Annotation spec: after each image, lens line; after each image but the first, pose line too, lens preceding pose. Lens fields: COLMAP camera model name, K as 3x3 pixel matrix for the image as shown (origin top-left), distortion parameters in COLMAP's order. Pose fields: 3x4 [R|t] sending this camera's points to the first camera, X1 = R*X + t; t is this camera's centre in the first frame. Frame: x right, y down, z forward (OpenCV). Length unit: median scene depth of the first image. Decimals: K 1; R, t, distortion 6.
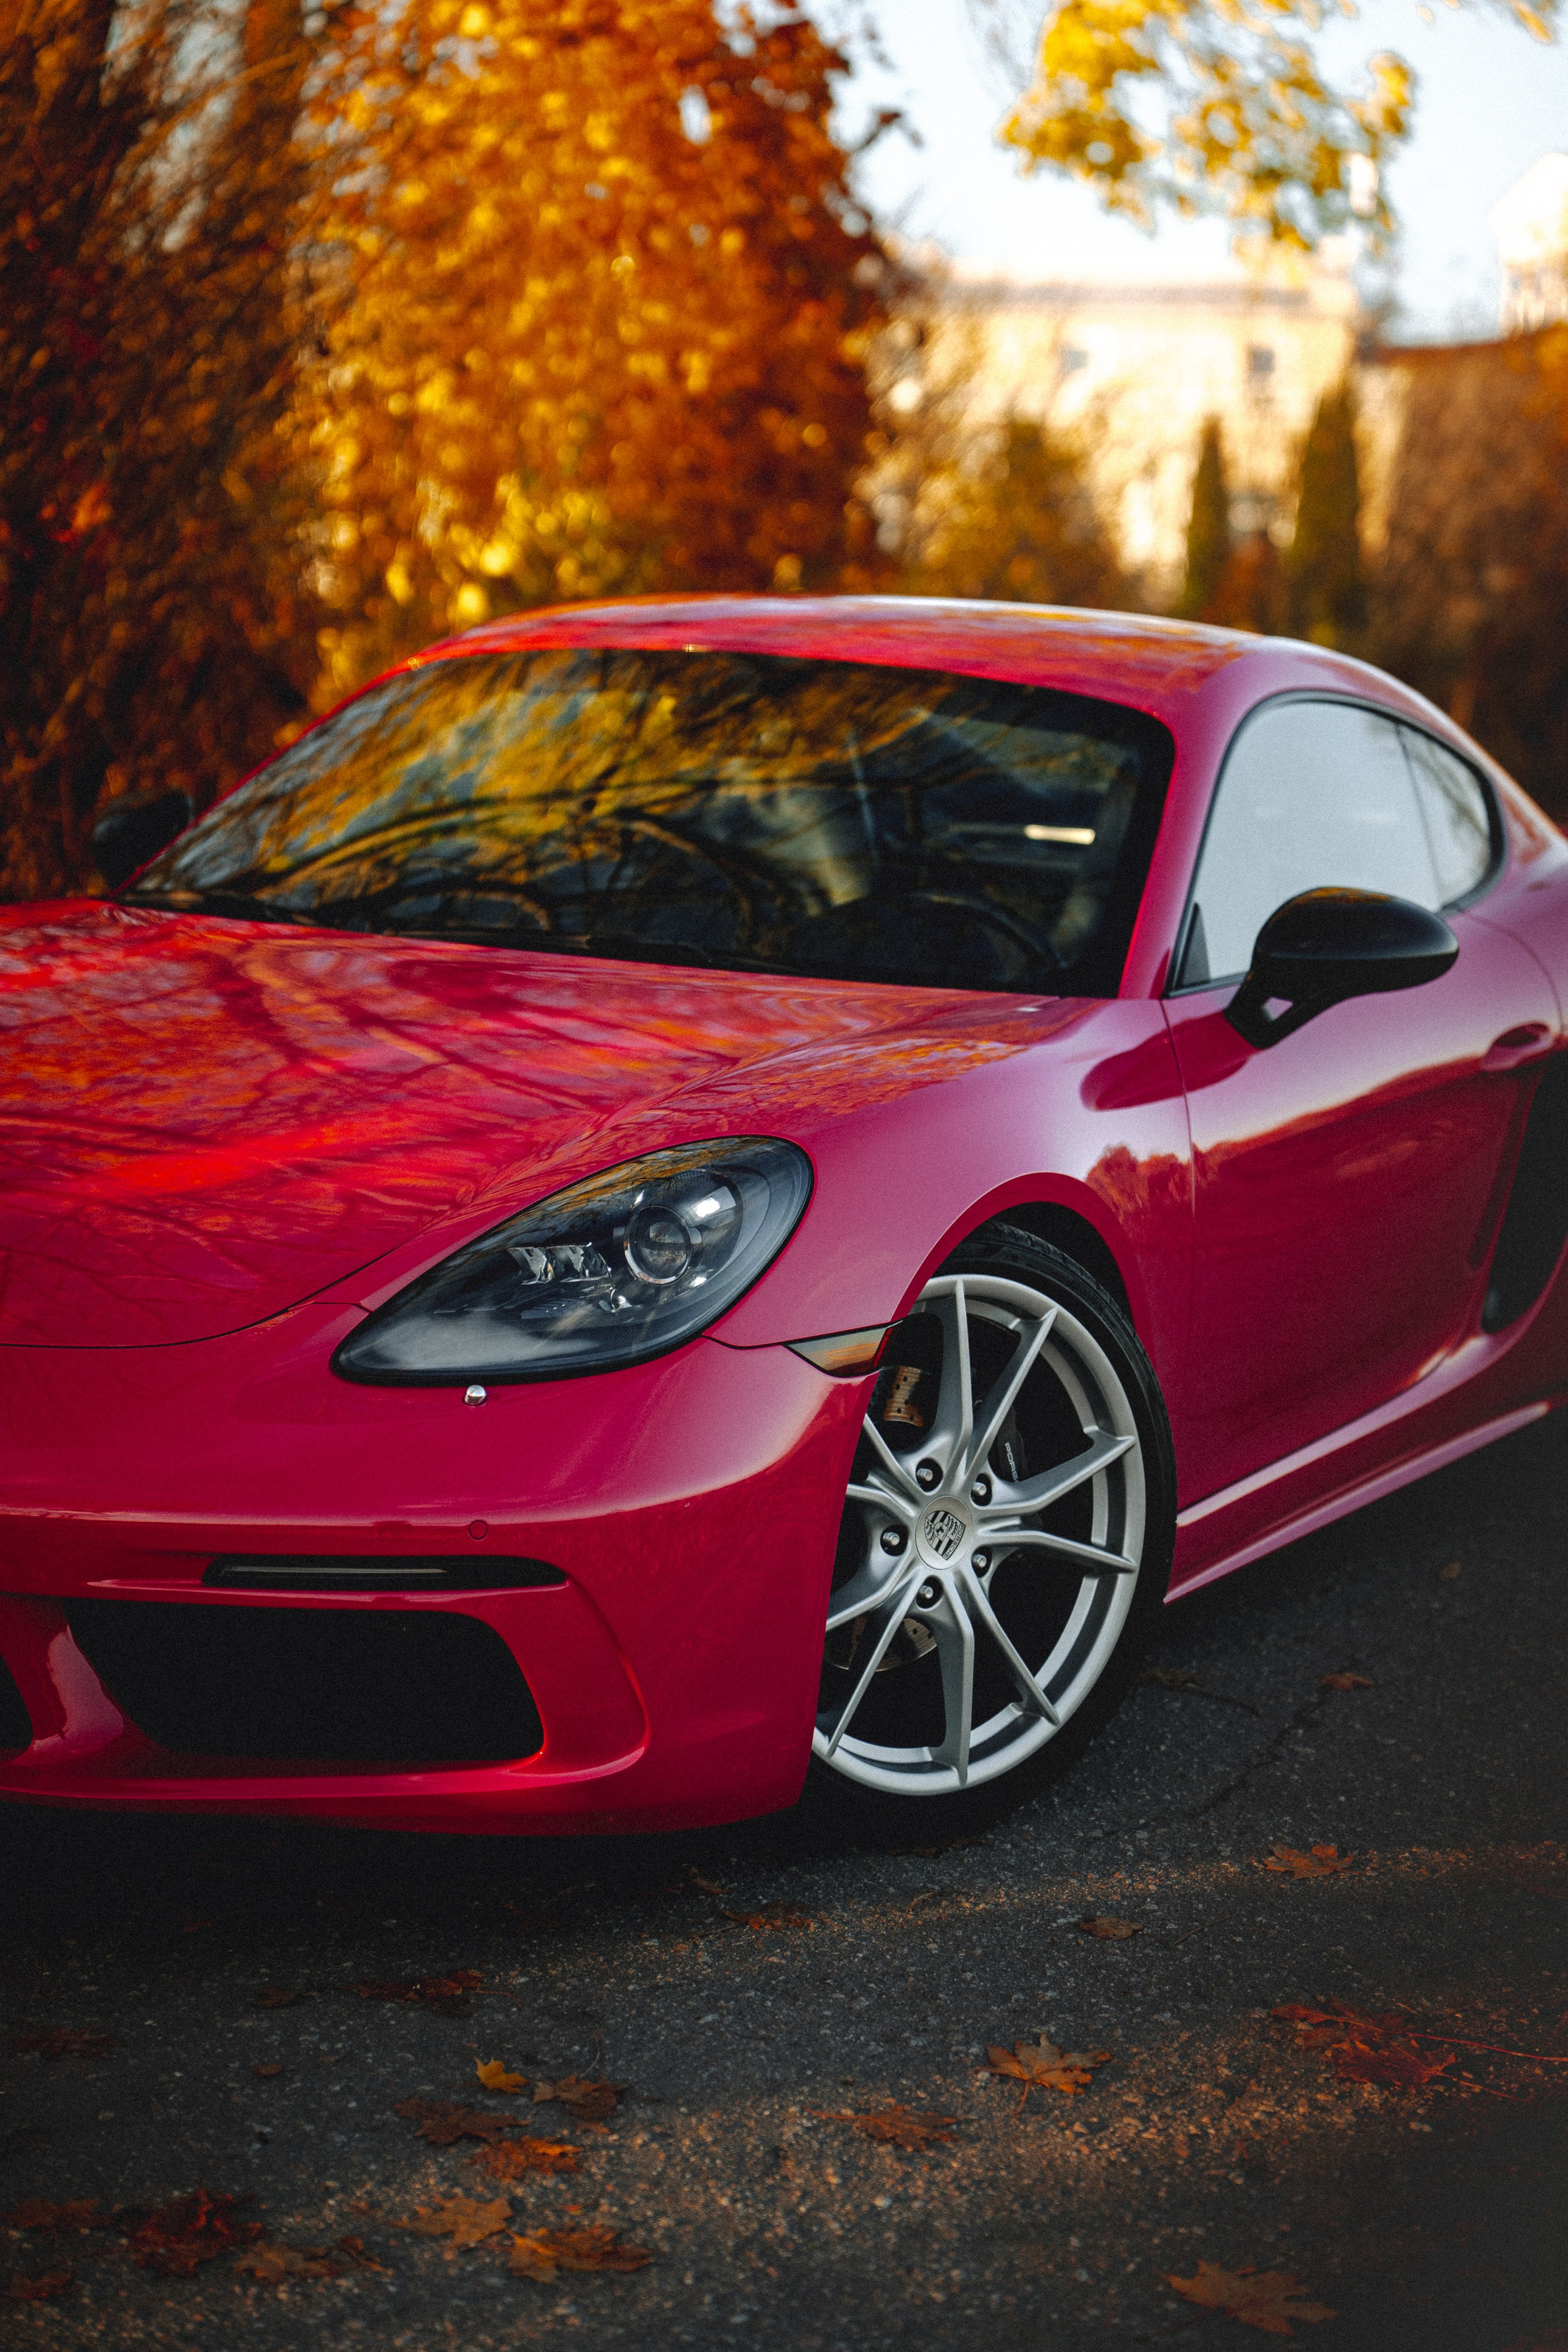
lens RADIAL K [[4305.9, 0, 797.9], [0, 4305.9, 1166.4], [0, 0, 1]] dist [0.116092, 0.000000]
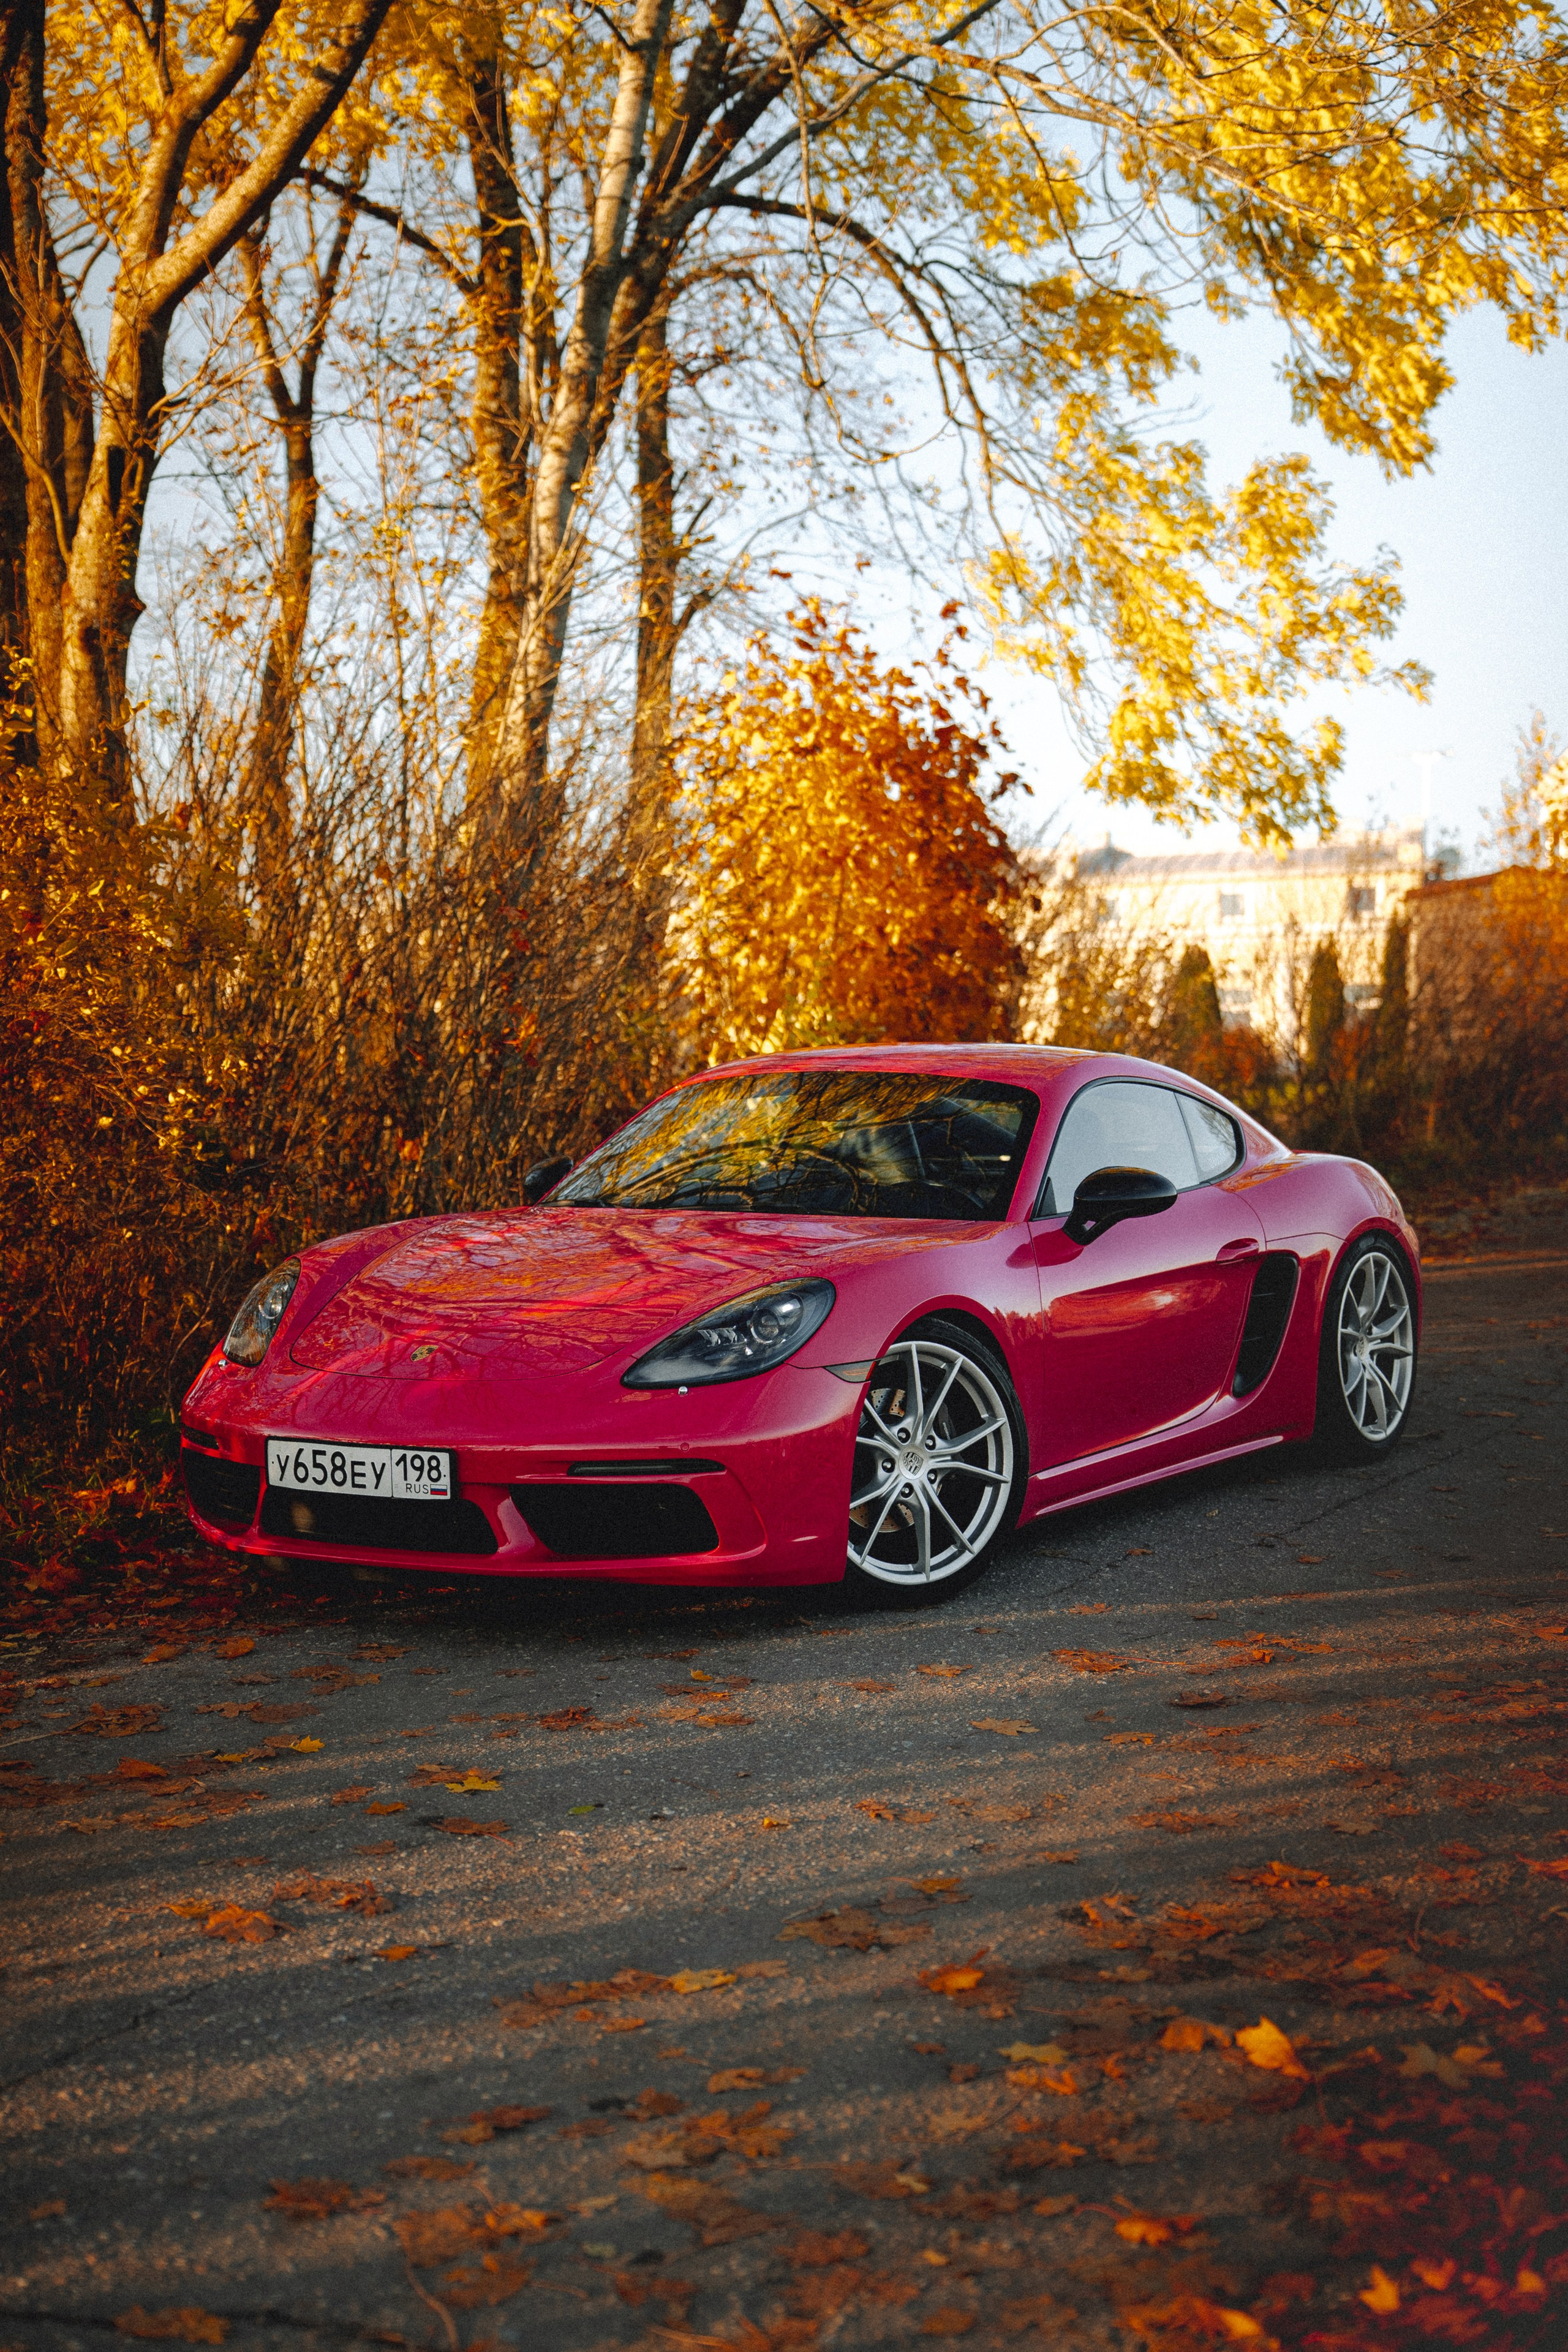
lens RADIAL K [[3140.8, 0, 776.9], [0, 3140.8, 1180.1], [0, 0, 1]] dist [0.003719, 0.000000]
pose [[0.993820, -0.053418, -0.097302, 0.122985], [0.043071, 0.993486, -0.105499, 0.104258], [0.102303, 0.100656, 0.989648, -0.560155]]
